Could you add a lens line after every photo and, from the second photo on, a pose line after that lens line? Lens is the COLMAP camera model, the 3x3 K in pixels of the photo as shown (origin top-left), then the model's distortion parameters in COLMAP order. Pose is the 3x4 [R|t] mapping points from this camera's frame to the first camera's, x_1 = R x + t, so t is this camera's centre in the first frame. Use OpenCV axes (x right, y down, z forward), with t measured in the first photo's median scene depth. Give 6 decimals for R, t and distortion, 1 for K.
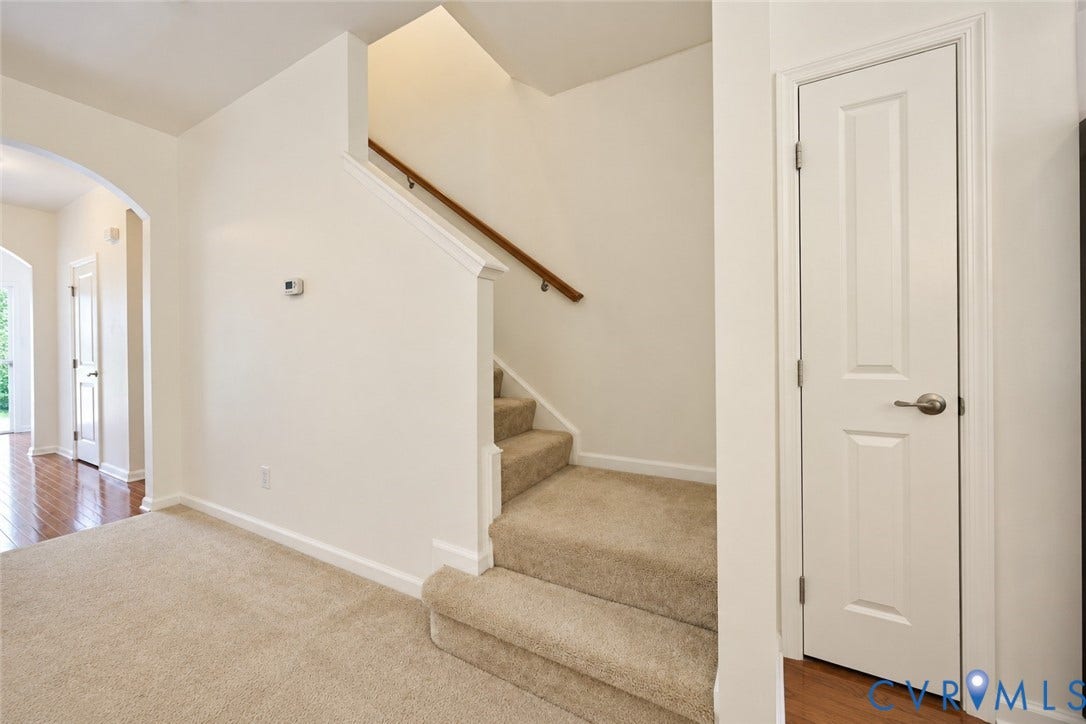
lens RADIAL K [[408.6, 0, 538.2], [0, 408.6, 345.8], [0, 0, 1]] dist [0.000155, -0.000042]
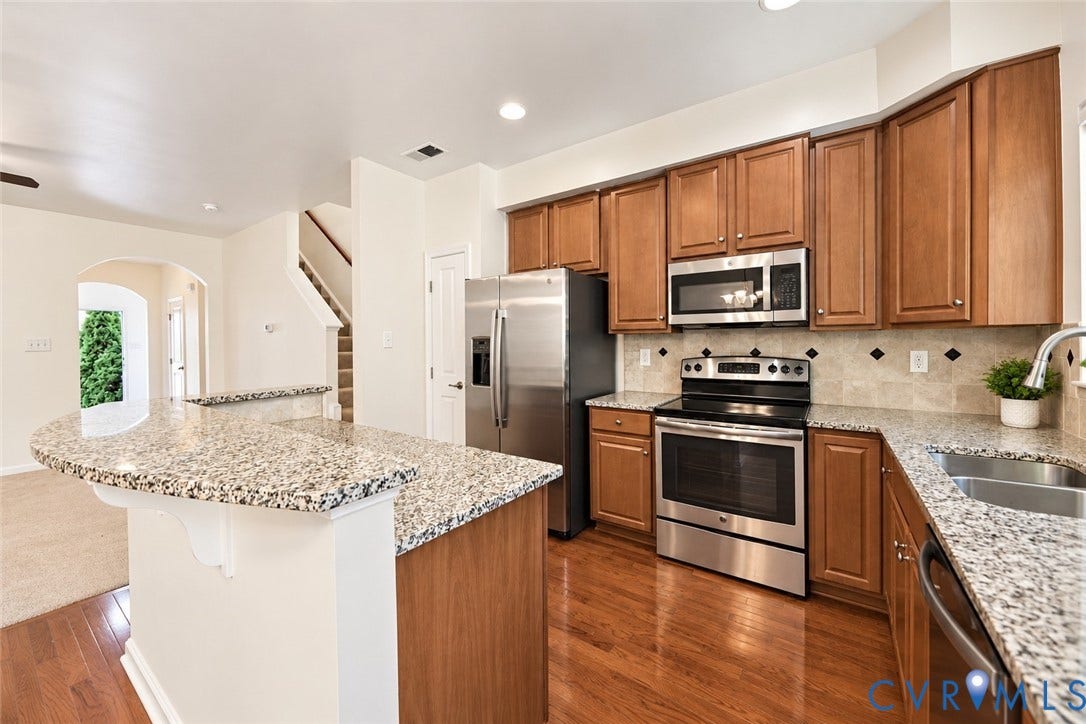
lens RADIAL K [[408.6, 0, 538.2], [0, 408.6, 345.8], [0, 0, 1]] dist [0.000155, -0.000042]
pose [[0.993751, 0.001539, -0.111610, 0.943429], [-0.000670, 0.999969, 0.007817, -0.073107], [0.111619, -0.007693, 0.993721, -0.853153]]
